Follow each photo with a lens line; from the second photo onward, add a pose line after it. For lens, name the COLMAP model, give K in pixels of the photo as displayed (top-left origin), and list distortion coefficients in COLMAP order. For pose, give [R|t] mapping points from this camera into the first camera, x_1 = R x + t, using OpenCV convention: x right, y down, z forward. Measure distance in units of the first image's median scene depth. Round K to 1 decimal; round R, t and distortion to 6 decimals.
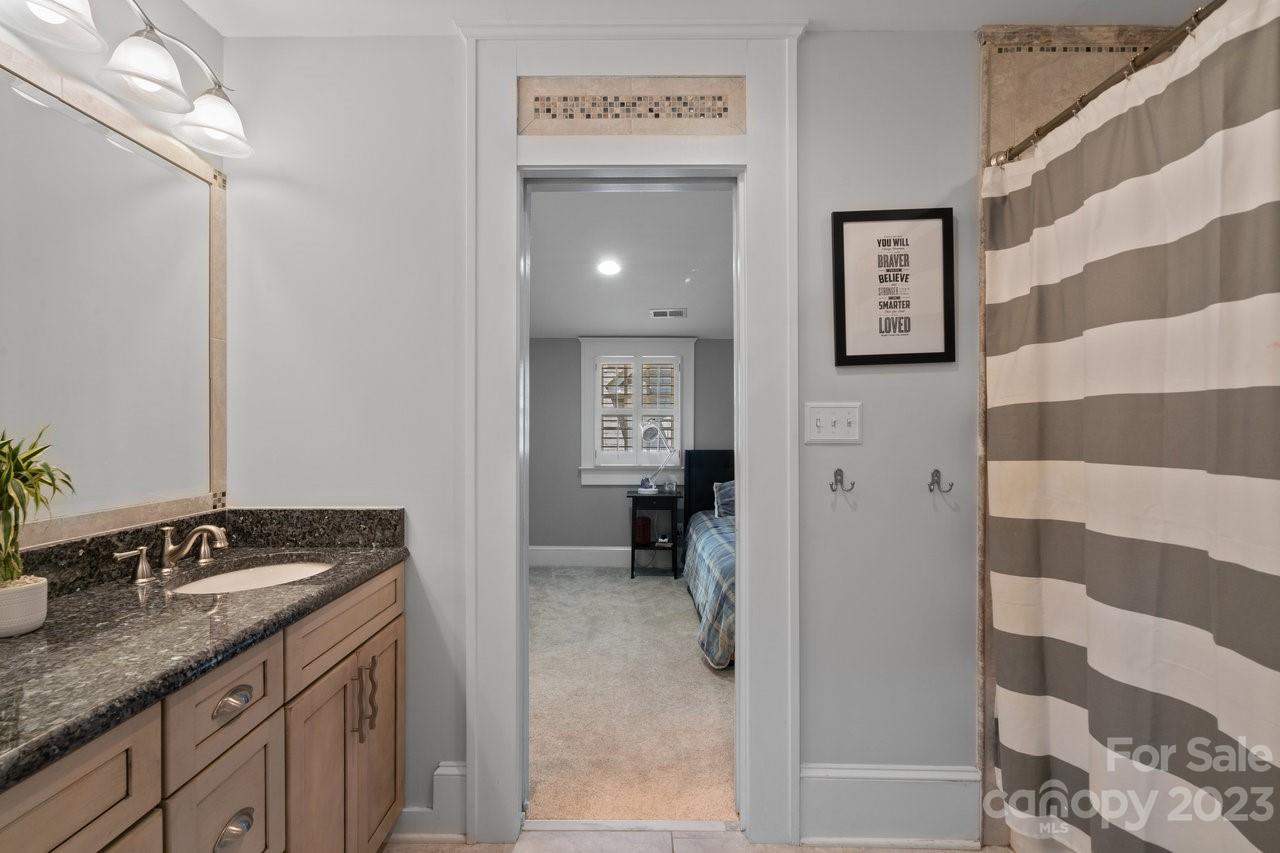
lens RADIAL K [[597.9, 0, 640.4], [0, 597.9, 421.1], [0, 0, 1]] dist [-0.001281, 0.001791]
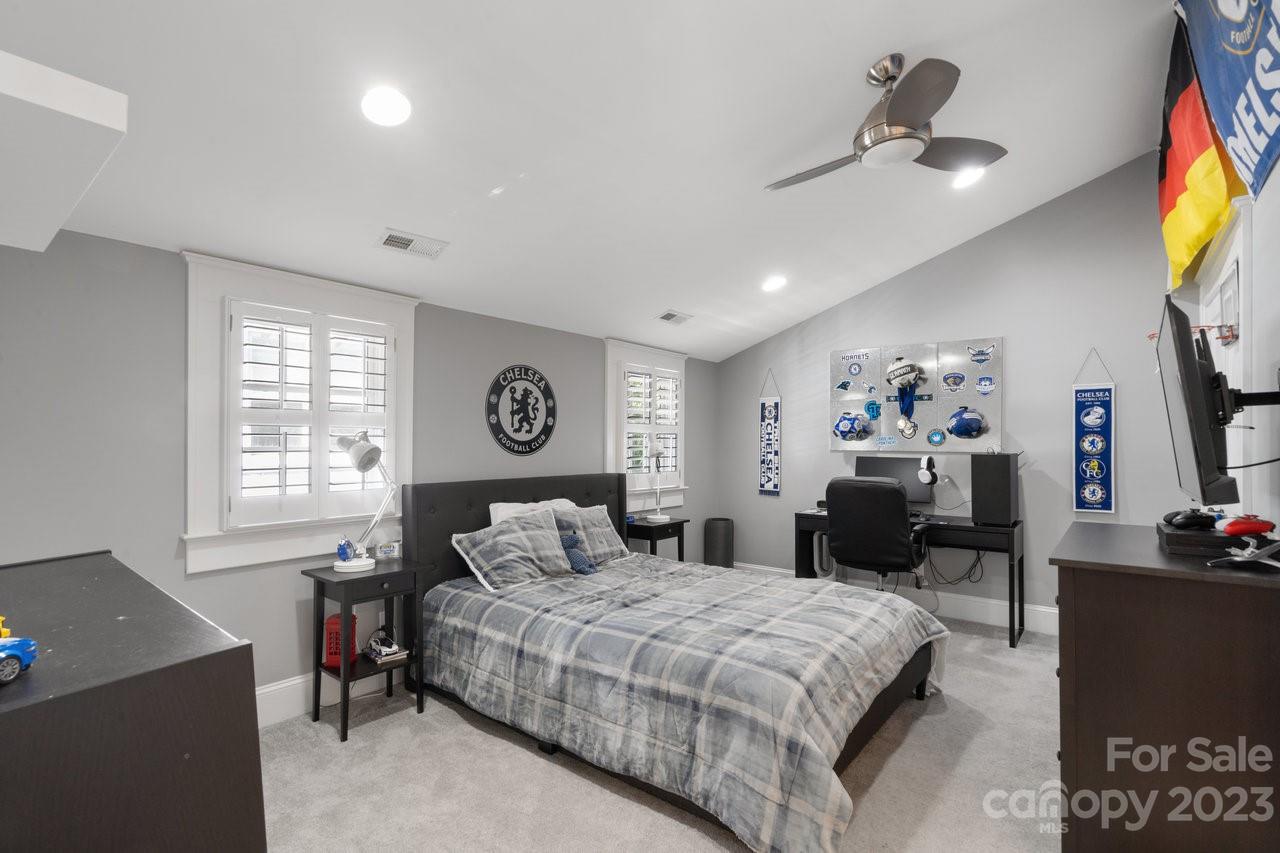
lens RADIAL K [[597.9, 0, 636.8], [0, 597.9, 436.0], [0, 0, 1]] dist [-0.001281, 0.001791]
pose [[0.643547, 0.009695, 0.765345, -0.236767], [-0.003099, 0.999945, -0.010061, 0.005248], [-0.765400, 0.004103, 0.643542, 0.455104]]
